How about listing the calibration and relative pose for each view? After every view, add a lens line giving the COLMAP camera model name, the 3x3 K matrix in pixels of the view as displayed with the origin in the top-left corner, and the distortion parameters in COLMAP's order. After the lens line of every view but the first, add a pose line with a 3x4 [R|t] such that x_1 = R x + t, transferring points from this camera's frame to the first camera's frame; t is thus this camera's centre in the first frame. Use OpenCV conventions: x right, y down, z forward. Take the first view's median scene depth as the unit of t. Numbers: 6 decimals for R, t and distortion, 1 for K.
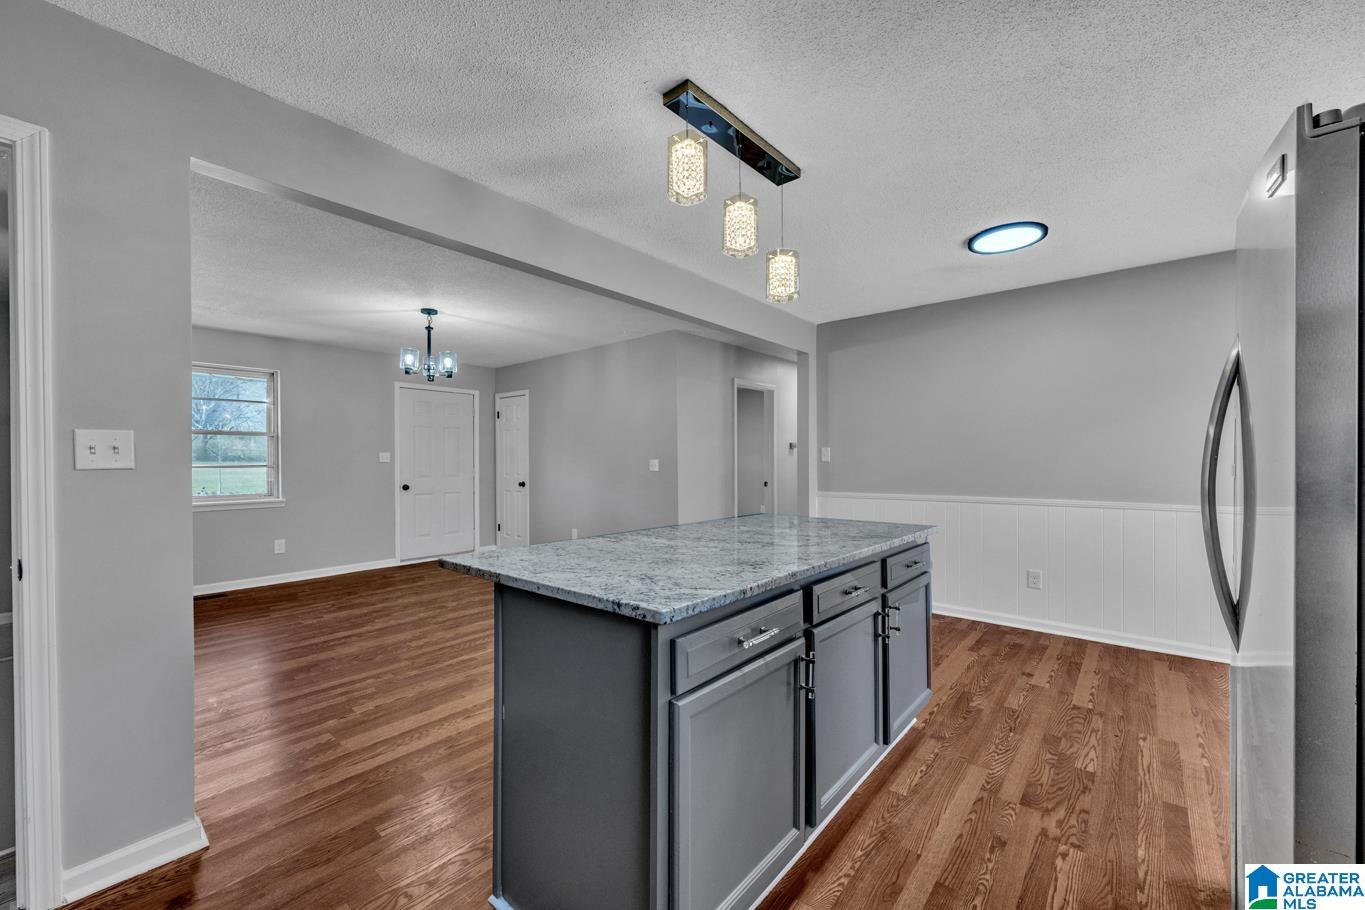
lens RADIAL K [[538.7, 0, 682.1], [0, 538.7, 458.9], [0, 0, 1]] dist [0.000496, -0.000202]
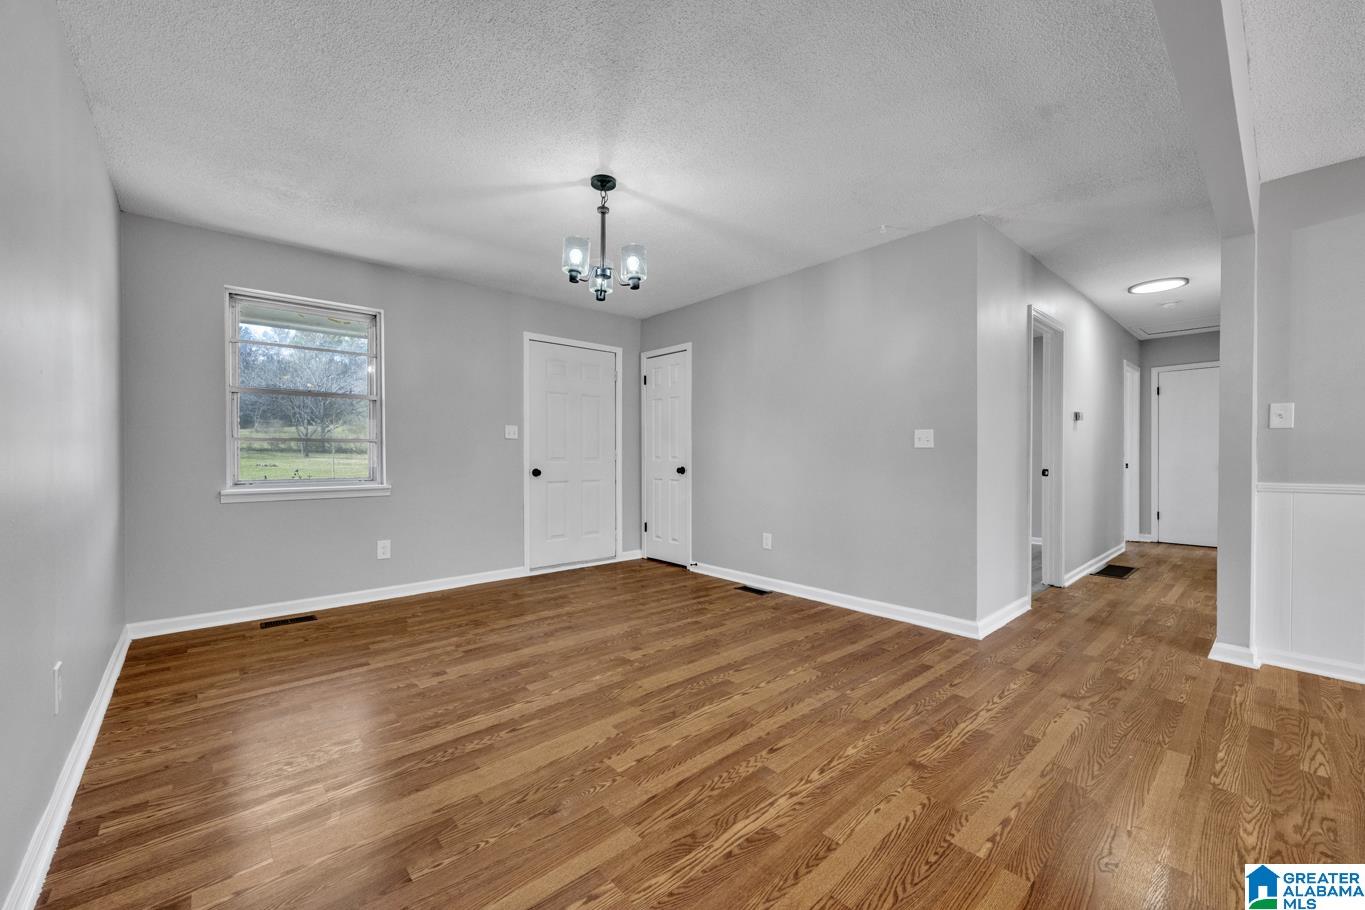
lens RADIAL K [[538.7, 0, 682.1], [0, 538.7, 458.9], [0, 0, 1]] dist [0.000496, -0.000202]
pose [[0.990330, 0.005718, -0.138616, -0.356532], [-0.004361, 0.999940, 0.010088, 0.043819], [0.138665, -0.009386, 0.990295, 0.484569]]
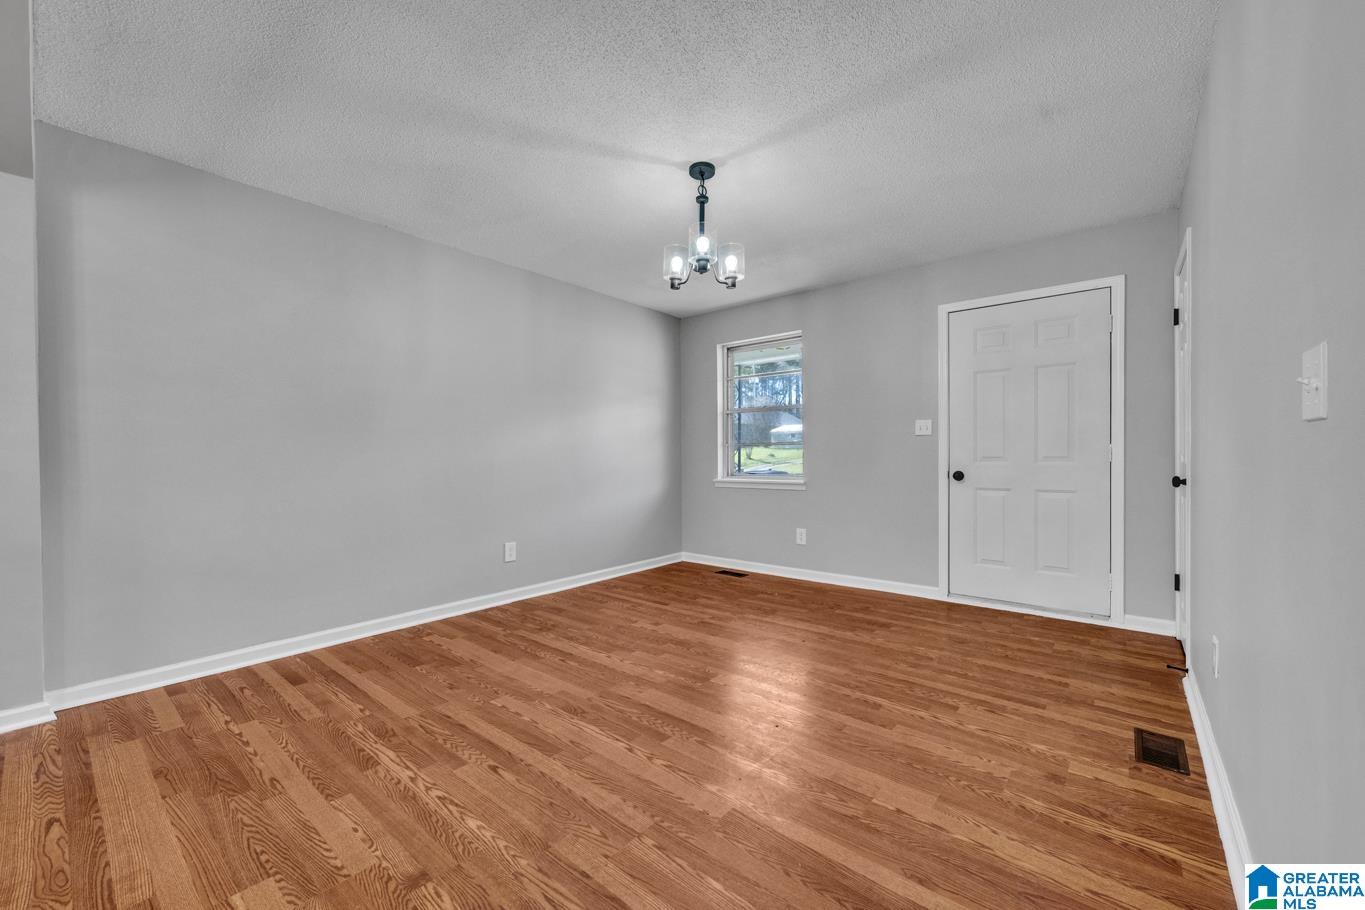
lens RADIAL K [[538.7, 0, 682.1], [0, 538.7, 458.9], [0, 0, 1]] dist [0.000496, -0.000202]
pose [[0.011158, 0.009191, -0.999896, 0.153186], [0.008248, 0.999923, 0.009283, 0.044845], [0.999904, -0.008351, 0.011081, 1.181217]]
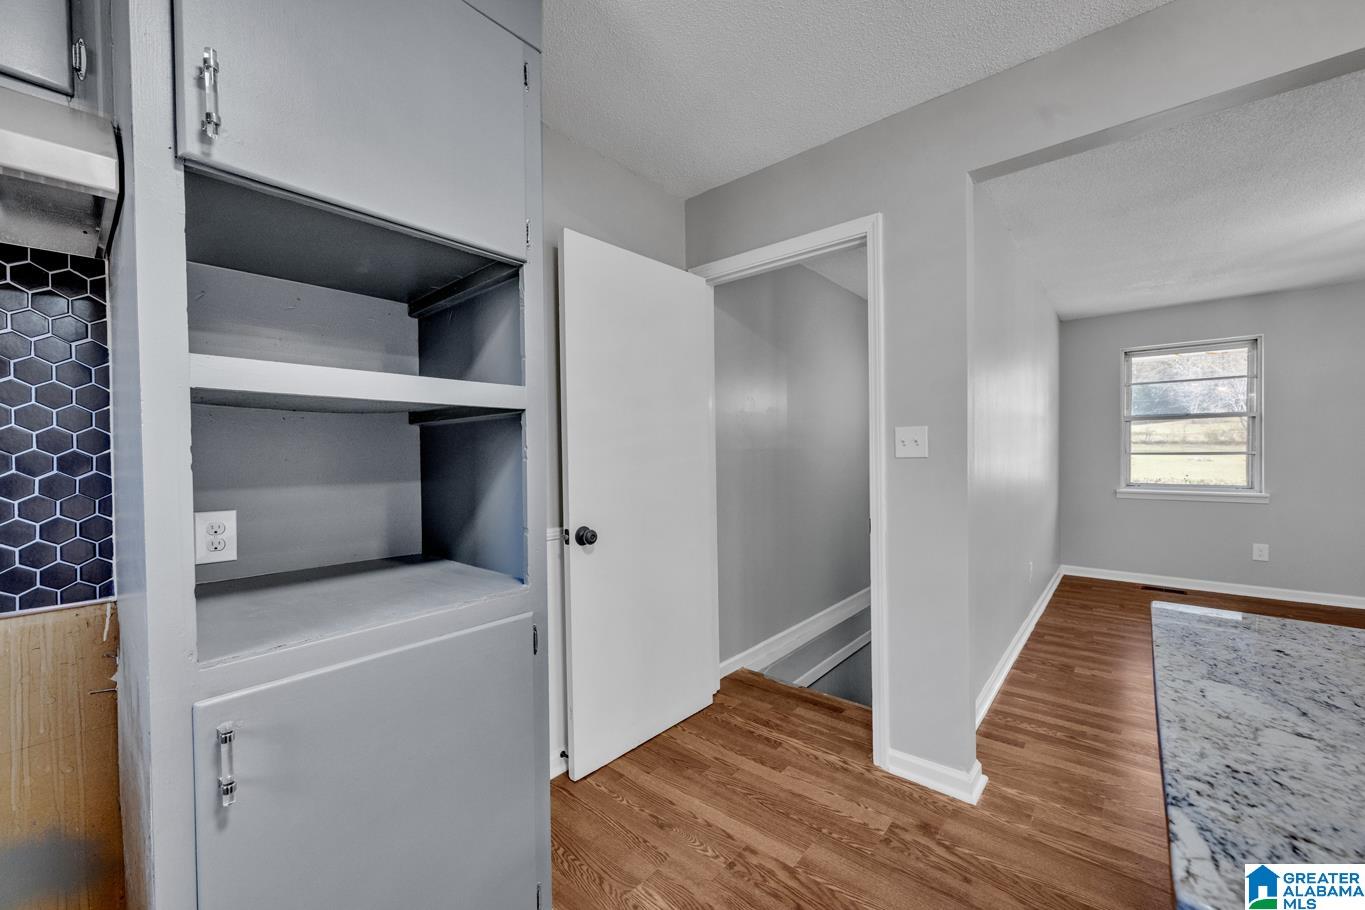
lens RADIAL K [[531.4, 0, 676.7], [0, 531.4, 461.2], [0, 0, 1]] dist [-0.003266, -0.000436]
pose [[-0.011147, 0.023167, -0.999669, 0.082772], [0.011263, 0.999671, 0.023042, -0.003184], [0.999874, -0.011003, -0.011404, 0.193257]]
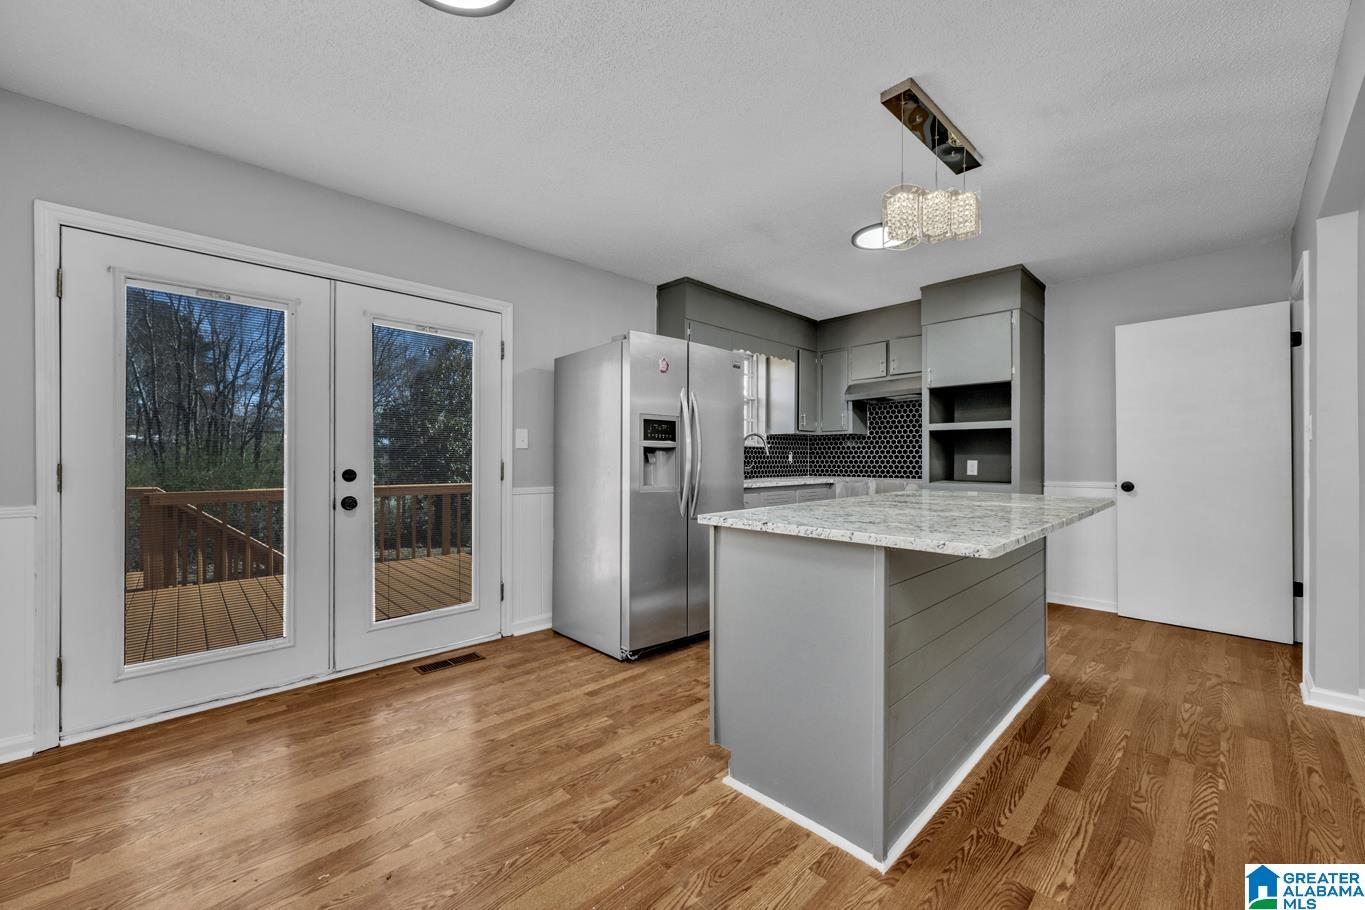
lens RADIAL K [[538.7, 0, 682.1], [0, 538.7, 458.9], [0, 0, 1]] dist [0.000496, -0.000202]
pose [[-0.995337, 0.002256, 0.096433, 0.285466], [0.002205, 0.999997, -0.000628, 0.030647], [-0.096434, -0.000412, -0.995339, 1.189117]]
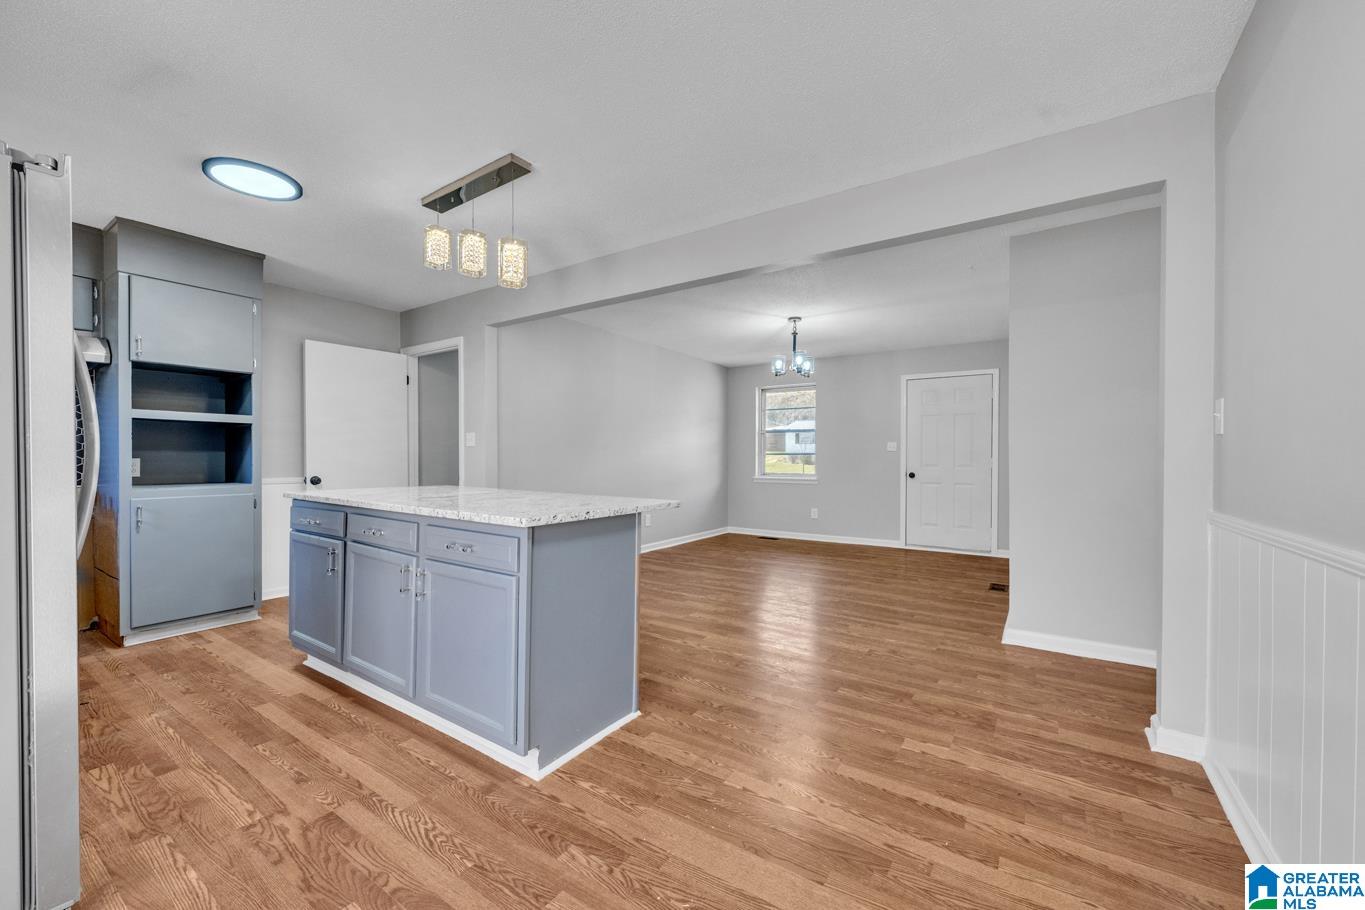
lens RADIAL K [[536.1, 0, 681.2], [0, 536.1, 459.9], [0, 0, 1]] dist [-0.000717, 0.000049]
pose [[0.112140, 0.008503, -0.993656, 0.808444], [-0.002231, 0.999963, 0.008305, 0.027028], [0.993690, 0.001285, 0.112155, 0.761170]]
